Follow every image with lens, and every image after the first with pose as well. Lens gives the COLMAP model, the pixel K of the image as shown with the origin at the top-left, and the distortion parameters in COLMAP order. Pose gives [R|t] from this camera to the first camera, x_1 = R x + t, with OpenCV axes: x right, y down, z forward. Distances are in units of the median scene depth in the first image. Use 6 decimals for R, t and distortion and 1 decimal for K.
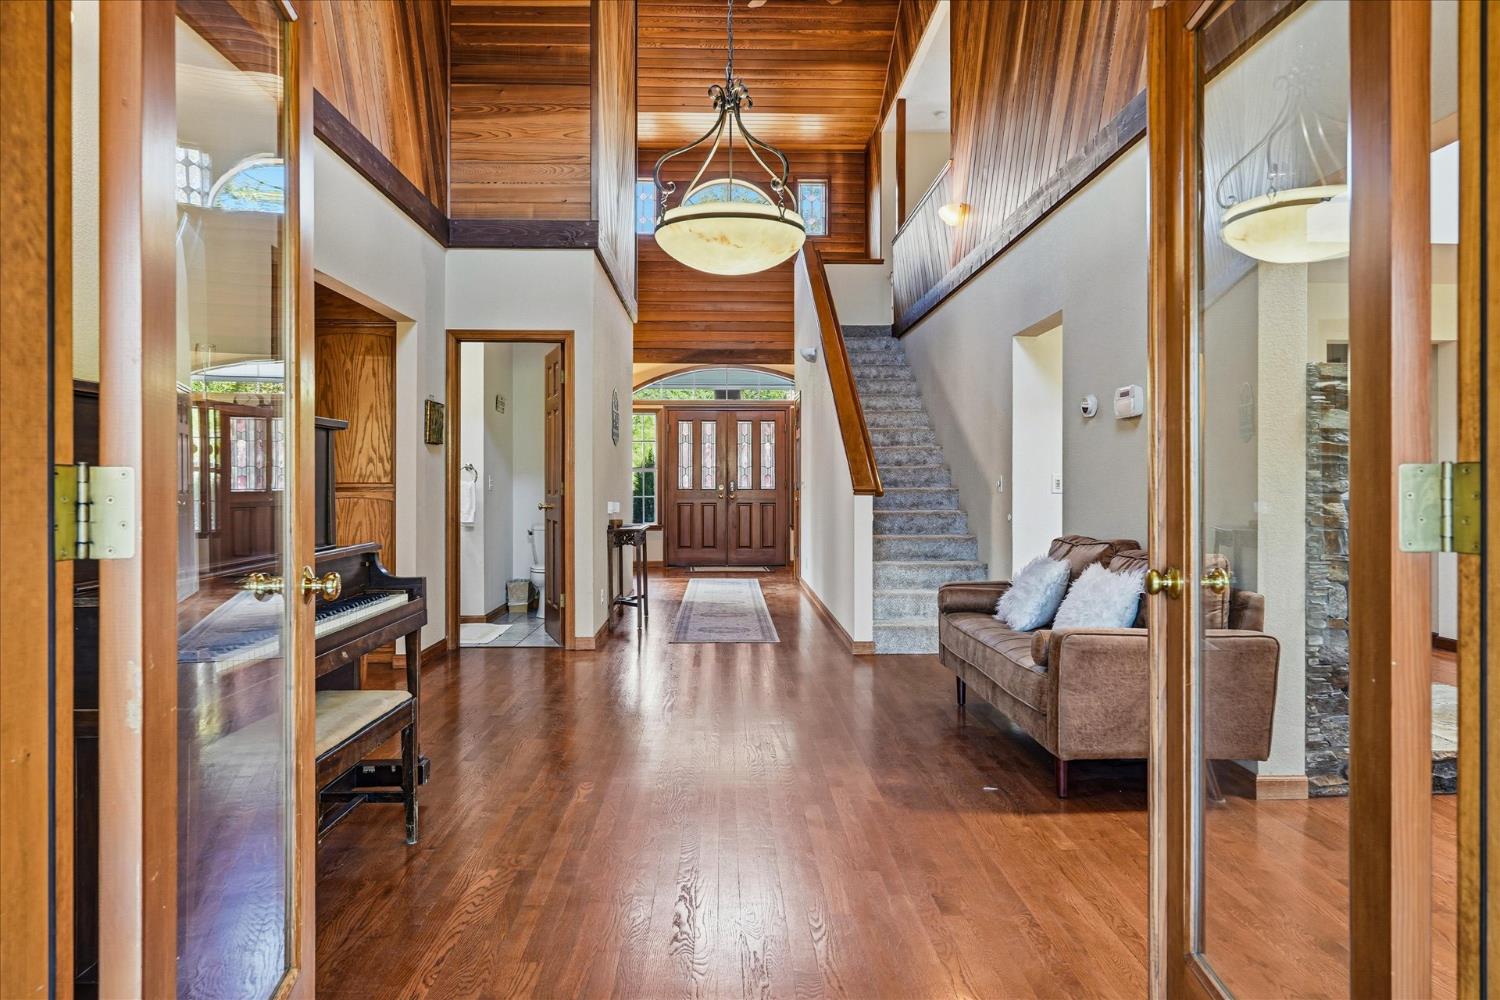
lens RADIAL K [[753.8, 0, 746.2], [0, 753.8, 473.8], [0, 0, 1]] dist [-0.002601, 0.001410]
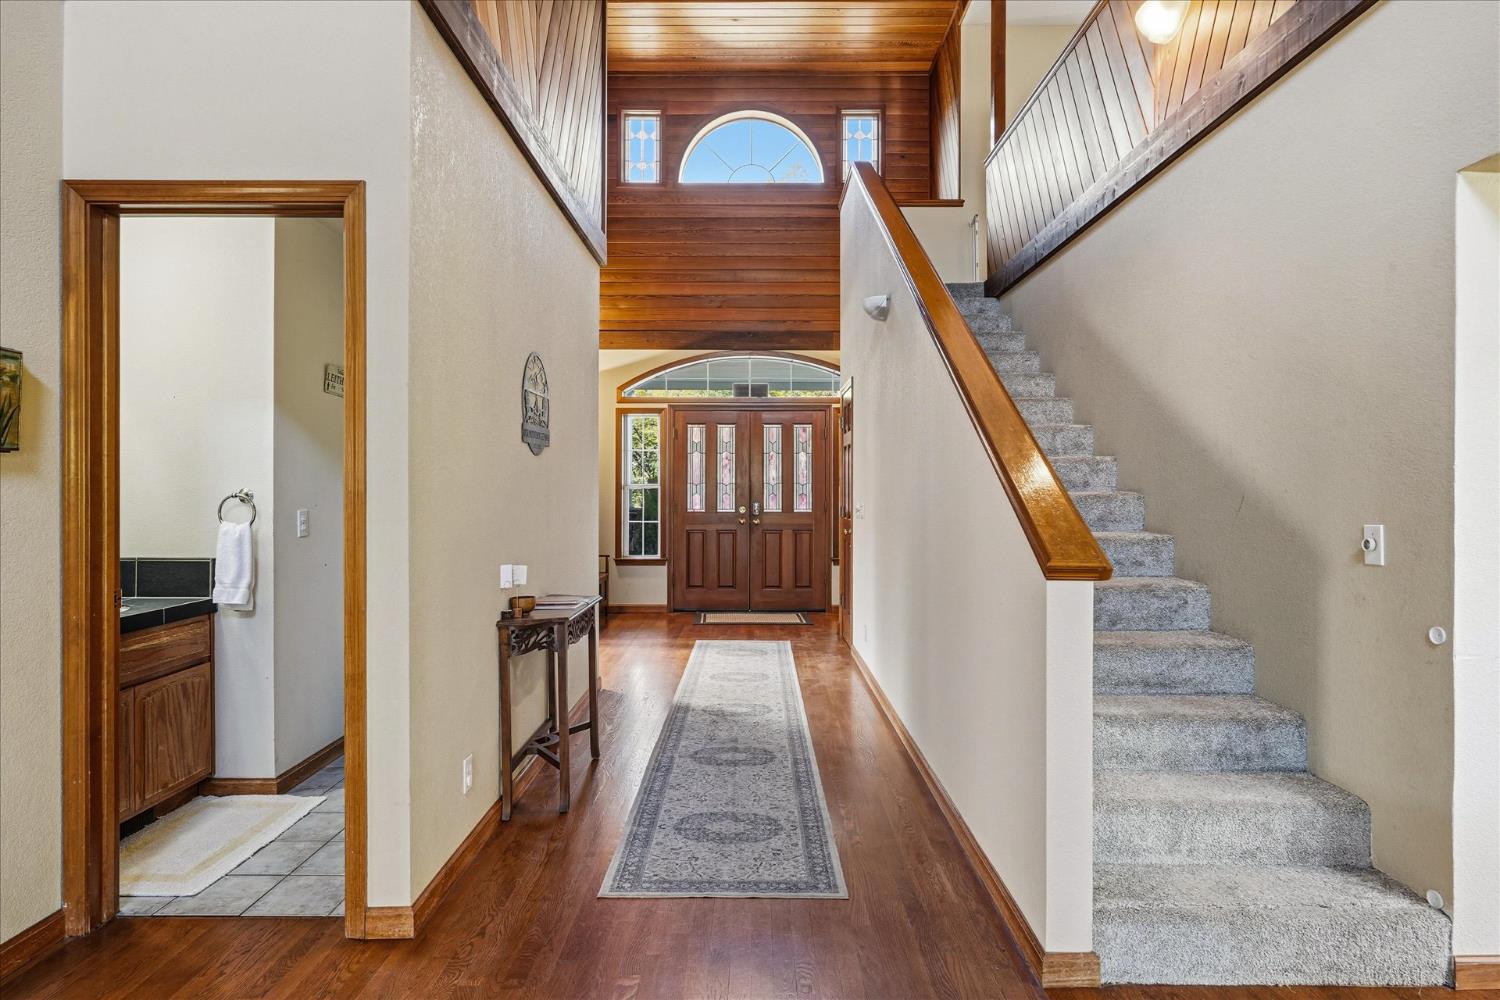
lens RADIAL K [[805.1, 0, 753.7], [0, 805.1, 484.7], [0, 0, 1]] dist [-0.003301, -0.000966]
pose [[0.999642, 0.000685, -0.026753, 0.000630], [-0.000741, 0.999998, -0.002080, -0.006369], [0.026752, 0.002099, 0.999640, 0.181039]]
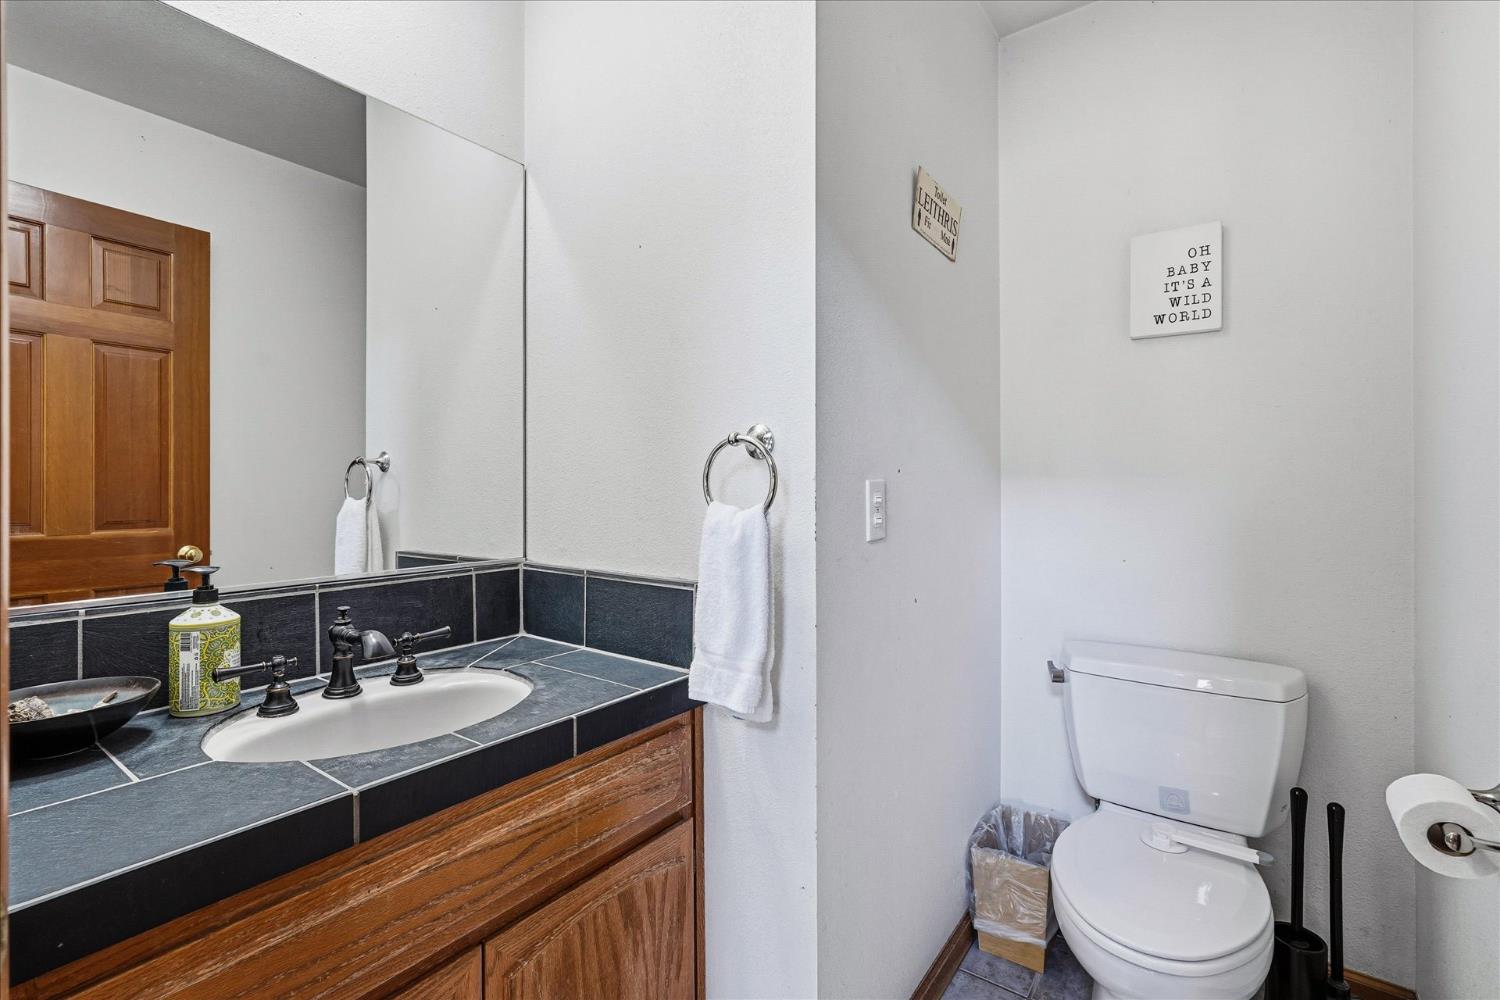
lens RADIAL K [[698.1, 0, 748.1], [0, 698.1, 489.7], [0, 0, 1]] dist [-0.005427, -0.000064]
pose [[0.777407, 0.001399, -0.628997, -0.096287], [0.002720, 0.999981, 0.005587, 0.001548], [0.628992, -0.006055, 0.777388, 0.336656]]
